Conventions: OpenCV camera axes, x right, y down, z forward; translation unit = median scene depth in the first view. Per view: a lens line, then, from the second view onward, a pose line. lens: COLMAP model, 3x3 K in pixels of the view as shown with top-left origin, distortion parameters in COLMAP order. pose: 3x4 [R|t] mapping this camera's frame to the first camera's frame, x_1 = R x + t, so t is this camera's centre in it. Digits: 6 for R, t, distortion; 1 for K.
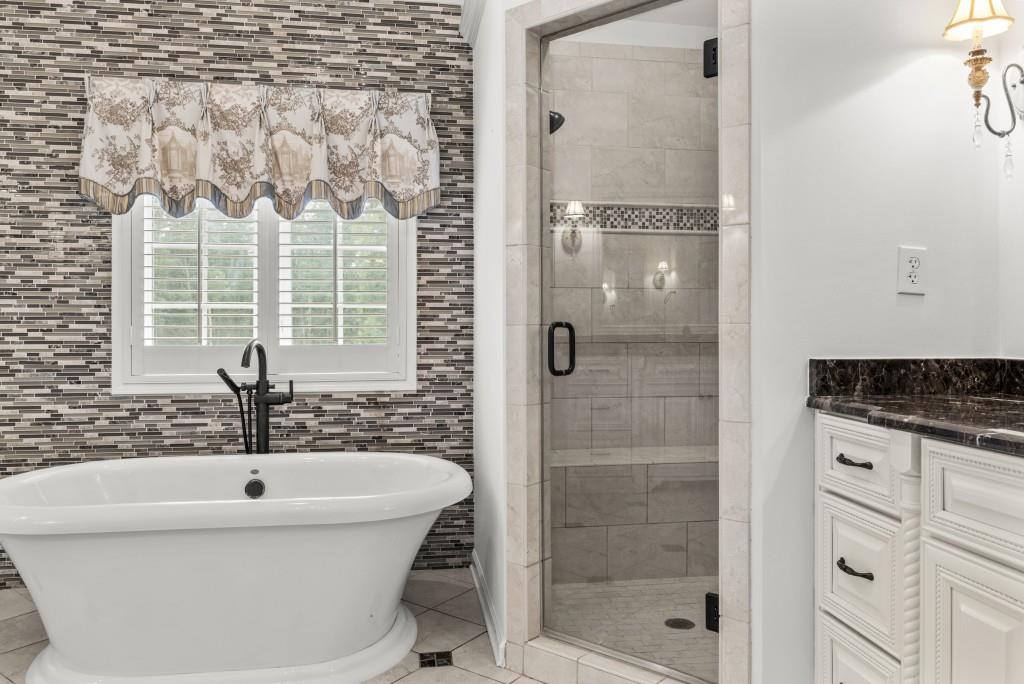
lens RADIAL K [[705.5, 0, 512.0], [0, 705.5, 342.0], [0, 0, 1]] dist [0.002565, -0.002934]
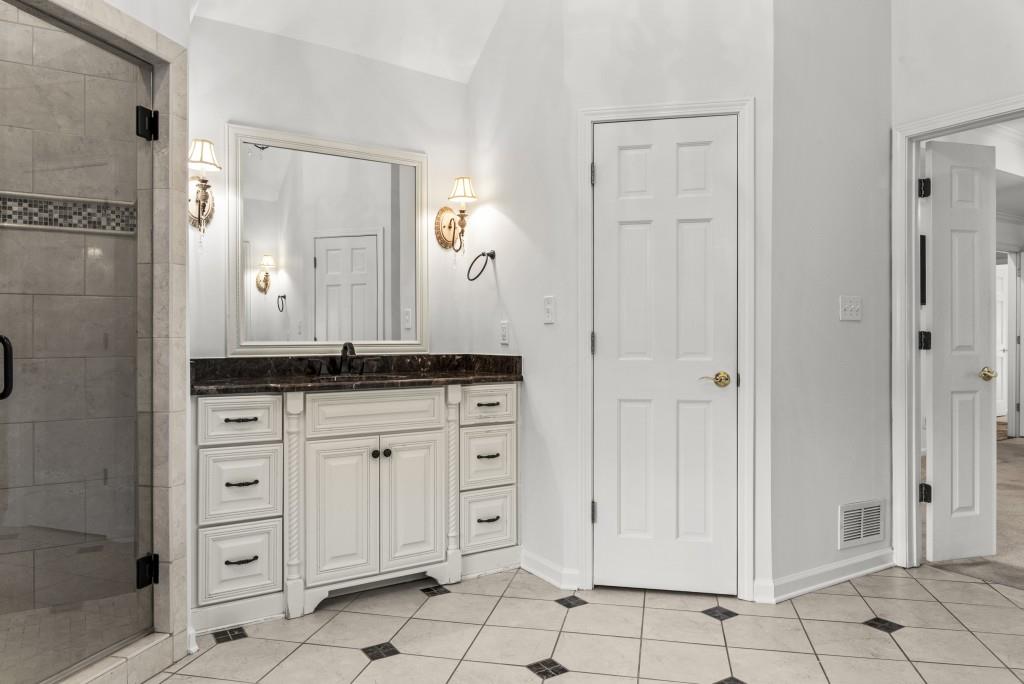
lens RADIAL K [[730.8, 0, 492.0], [0, 730.8, 350.9], [0, 0, 1]] dist [-0.003278, -0.001420]
pose [[-0.393282, -0.017590, 0.919249, -0.724484], [0.017877, 0.999482, 0.026774, -0.016556], [-0.919244, 0.026964, -0.392764, 0.608608]]
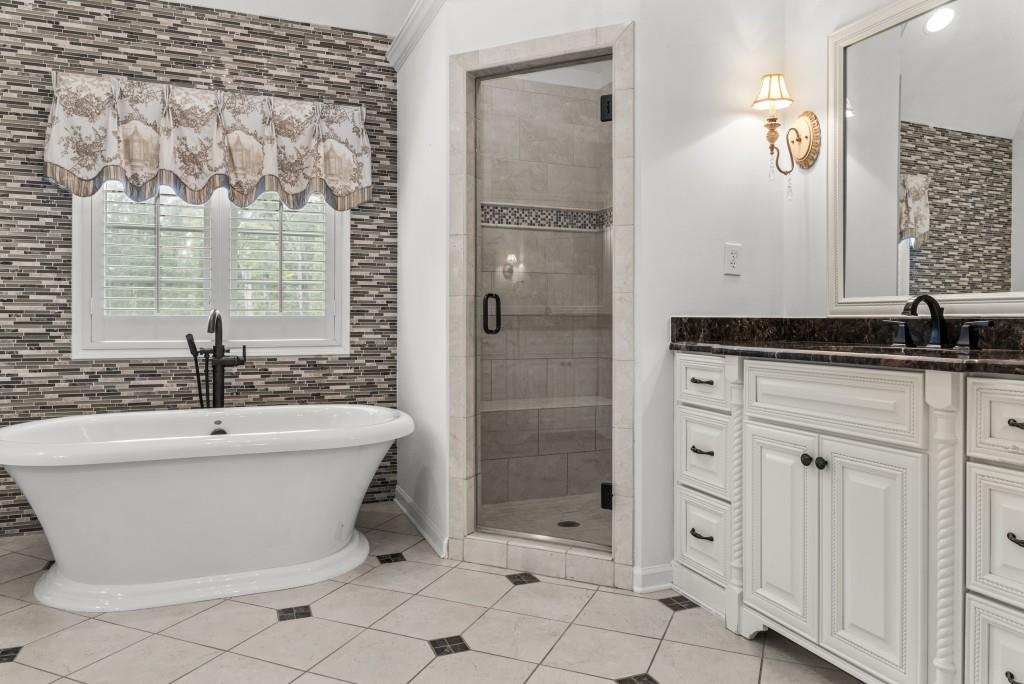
lens RADIAL K [[671.8, 0, 506.3], [0, 671.8, 335.1], [0, 0, 1]] dist [0.003063, -0.003563]
pose [[0.975016, -0.002655, 0.222118, -0.138310], [0.001378, 0.999982, 0.005904, 0.031543], [-0.222130, -0.005450, 0.975002, -0.181149]]
